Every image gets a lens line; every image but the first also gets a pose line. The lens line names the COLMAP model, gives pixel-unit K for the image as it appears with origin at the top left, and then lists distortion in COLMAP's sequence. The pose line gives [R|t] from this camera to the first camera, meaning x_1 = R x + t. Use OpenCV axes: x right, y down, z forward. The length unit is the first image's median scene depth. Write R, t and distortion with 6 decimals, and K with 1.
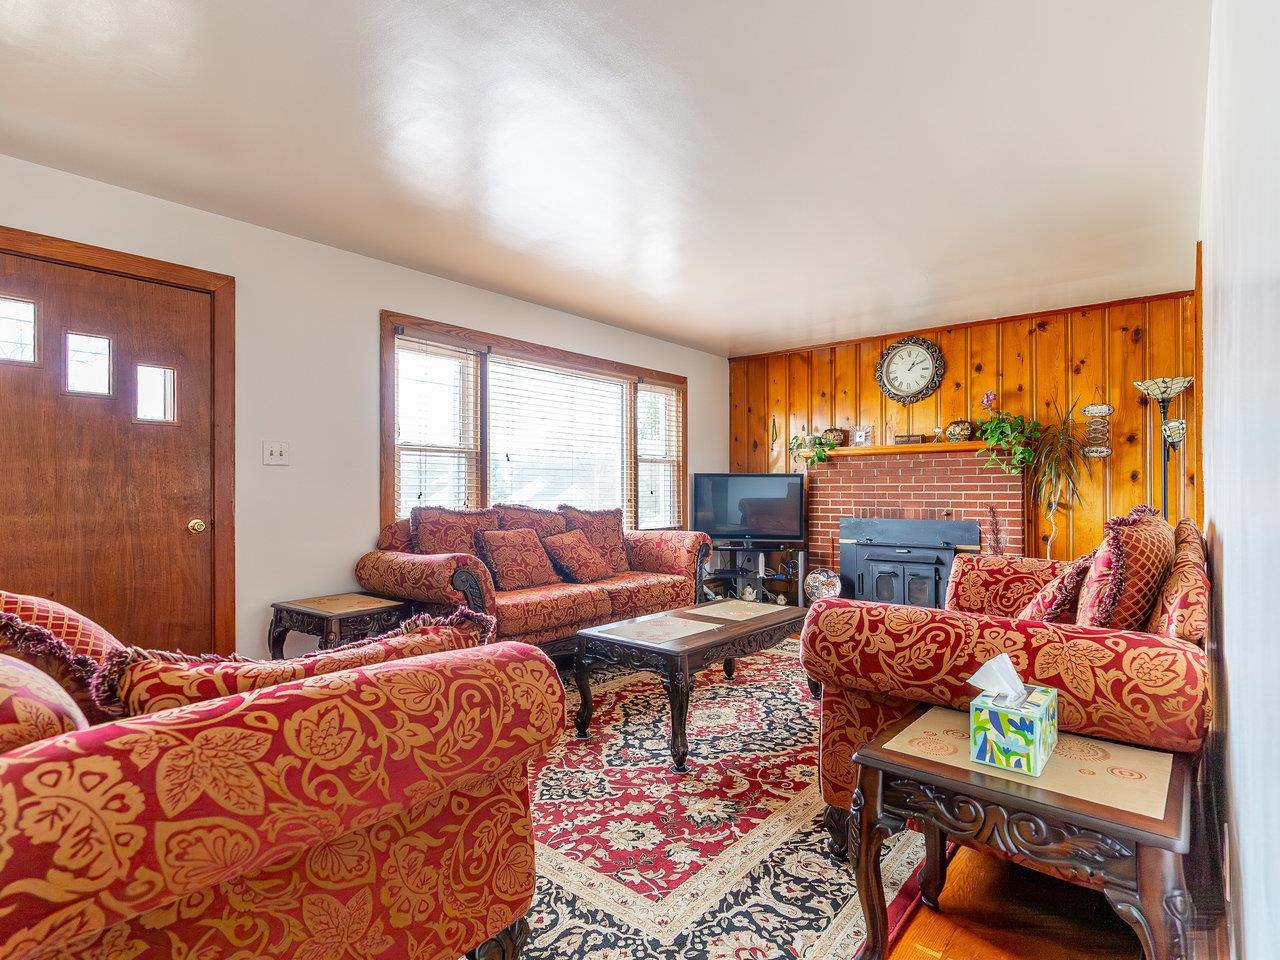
lens RADIAL K [[667.1, 0, 643.5], [0, 667.1, 483.1], [0, 0, 1]] dist [-0.004764, 0.005344]
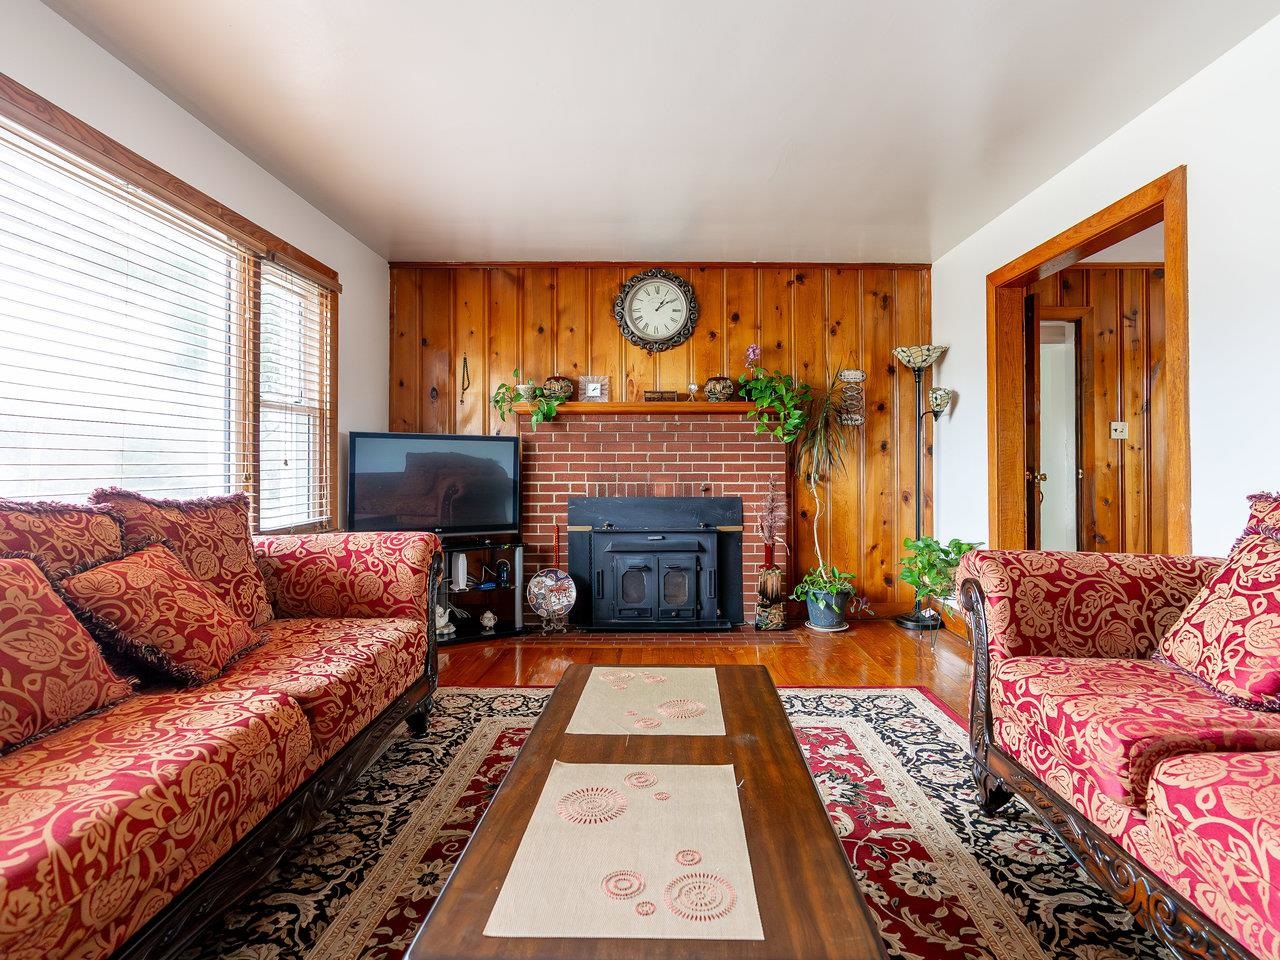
lens RADIAL K [[667.1, 0, 676.4], [0, 667.1, 455.0], [0, 0, 1]] dist [-0.004764, 0.005344]
pose [[0.759270, 0.010188, 0.650696, -0.108245], [-0.008216, 0.999948, -0.006070, 0.009548], [-0.650724, -0.000737, 0.759314, 0.400865]]
